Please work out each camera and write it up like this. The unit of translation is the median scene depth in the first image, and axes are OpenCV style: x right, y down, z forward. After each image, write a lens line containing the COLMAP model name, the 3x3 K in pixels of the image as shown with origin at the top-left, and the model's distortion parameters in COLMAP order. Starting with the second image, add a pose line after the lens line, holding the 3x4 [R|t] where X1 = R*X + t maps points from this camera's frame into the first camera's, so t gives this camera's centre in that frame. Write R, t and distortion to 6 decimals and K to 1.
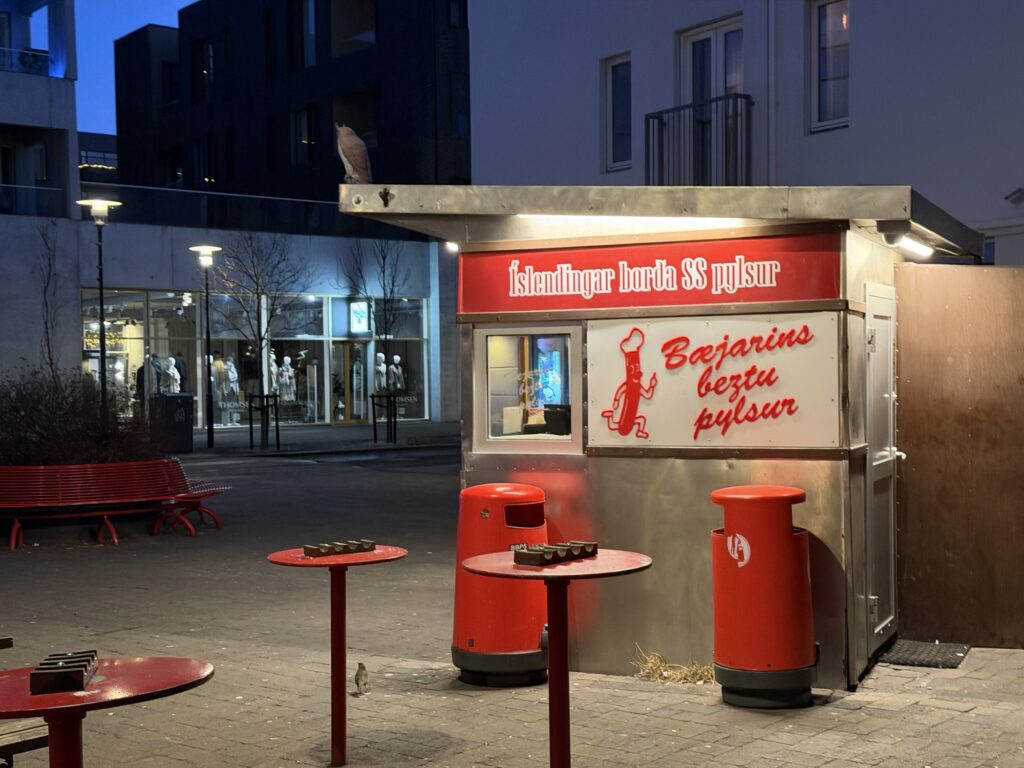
lens RADIAL K [[1430.0, 0, 483.0], [0, 1430.0, 386.4], [0, 0, 1]] dist [0.094292, 0.009870]
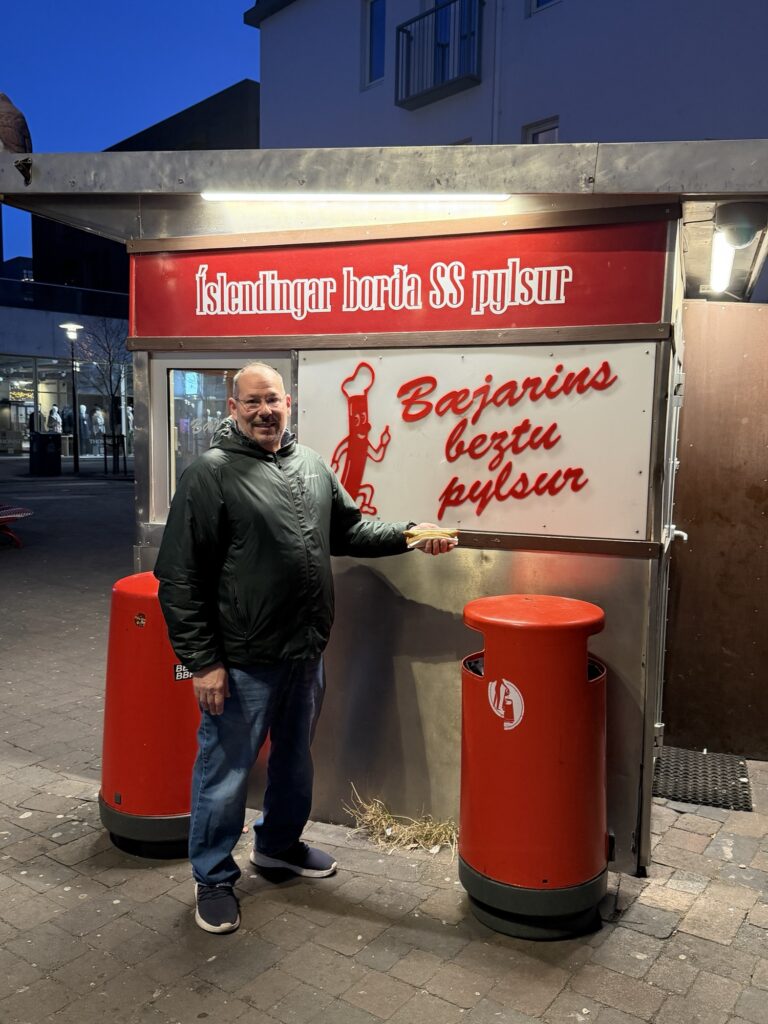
lens RADIAL K [[860.9, 0, 386.2], [0, 860.9, 513.1], [0, 0, 1]] dist [0.094560, -0.002041]
pose [[0.993673, 0.019404, 0.110627, 0.072817], [-0.029245, 0.995688, 0.088040, -0.003918], [-0.108442, -0.090718, 0.989955, 0.572072]]
